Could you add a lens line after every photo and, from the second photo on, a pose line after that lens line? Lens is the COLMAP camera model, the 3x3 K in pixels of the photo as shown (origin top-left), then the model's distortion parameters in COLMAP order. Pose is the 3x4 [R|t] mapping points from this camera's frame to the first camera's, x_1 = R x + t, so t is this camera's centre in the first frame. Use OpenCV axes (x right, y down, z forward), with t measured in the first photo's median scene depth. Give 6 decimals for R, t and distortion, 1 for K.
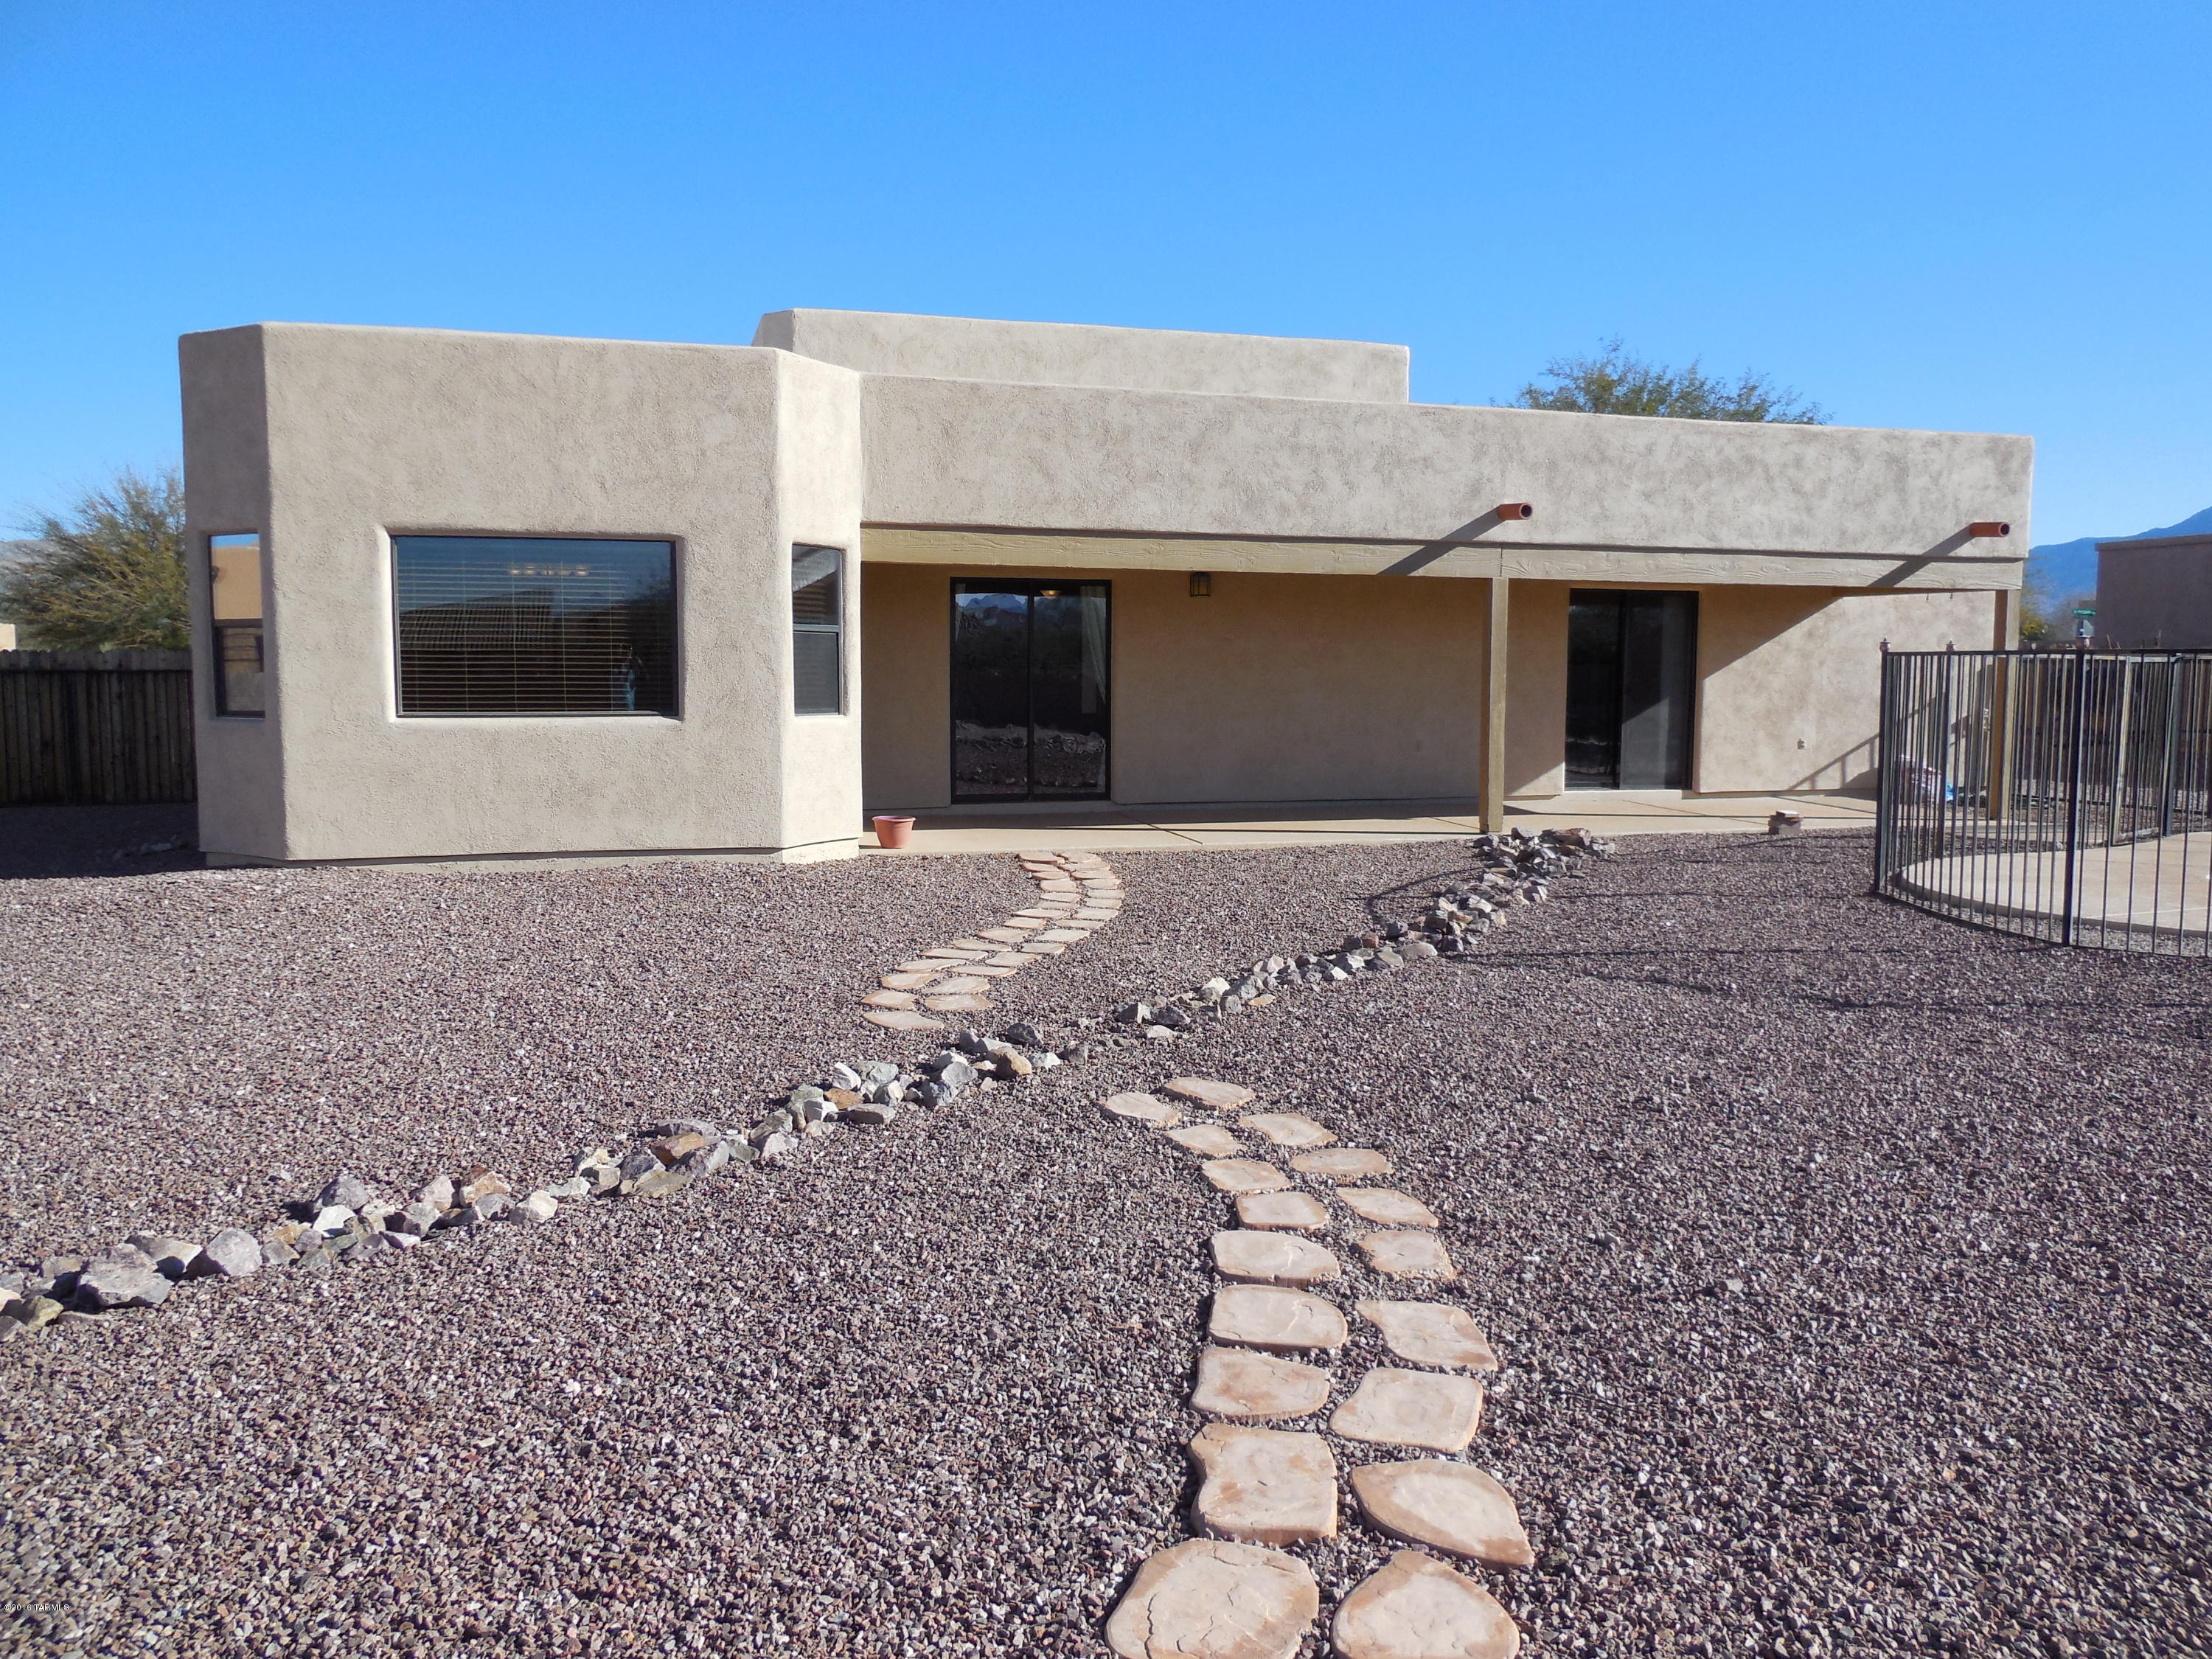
lens RADIAL K [[1677.6, 0, 1106.0], [0, 1677.6, 829.5], [0, 0, 1]] dist [-0.008876, 0.005866]
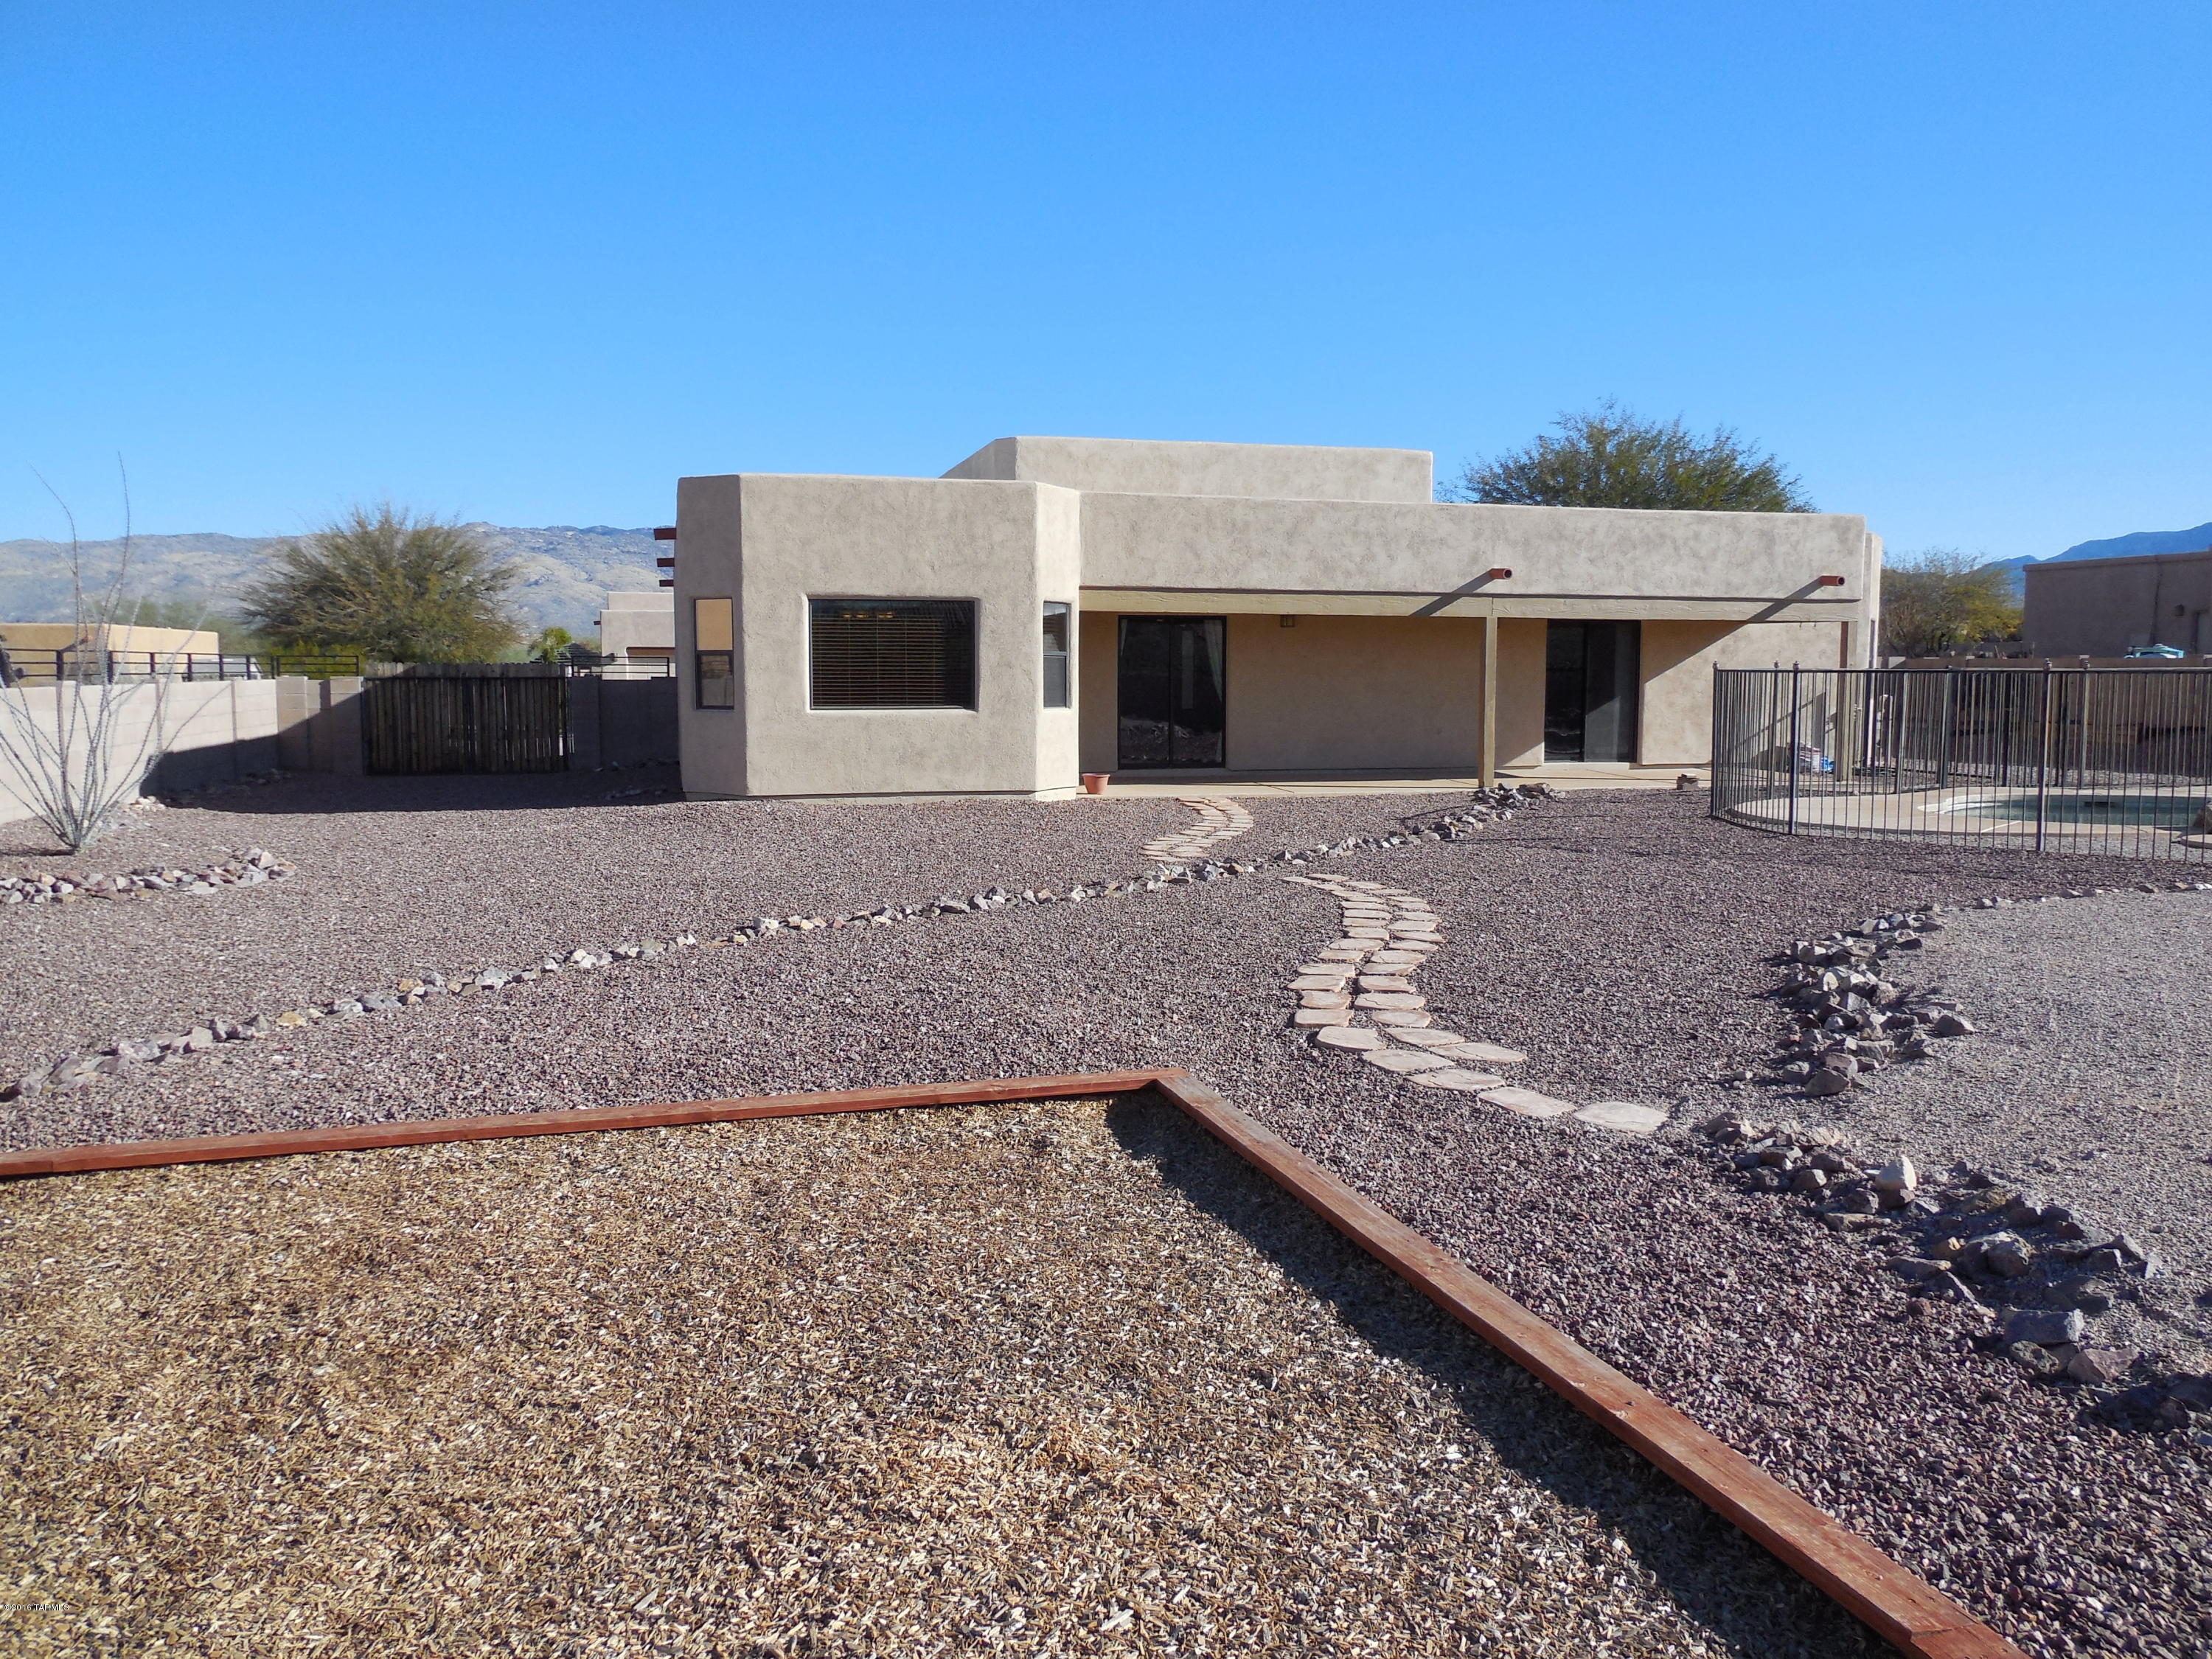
lens RADIAL K [[1677.6, 0, 1106.0], [0, 1677.6, 829.5], [0, 0, 1]] dist [-0.008876, 0.005866]
pose [[0.999746, 0.000819, -0.022531, -0.083362], [-0.000791, 0.999999, 0.001241, 0.042305], [0.022532, -0.001222, 0.999745, -0.557774]]
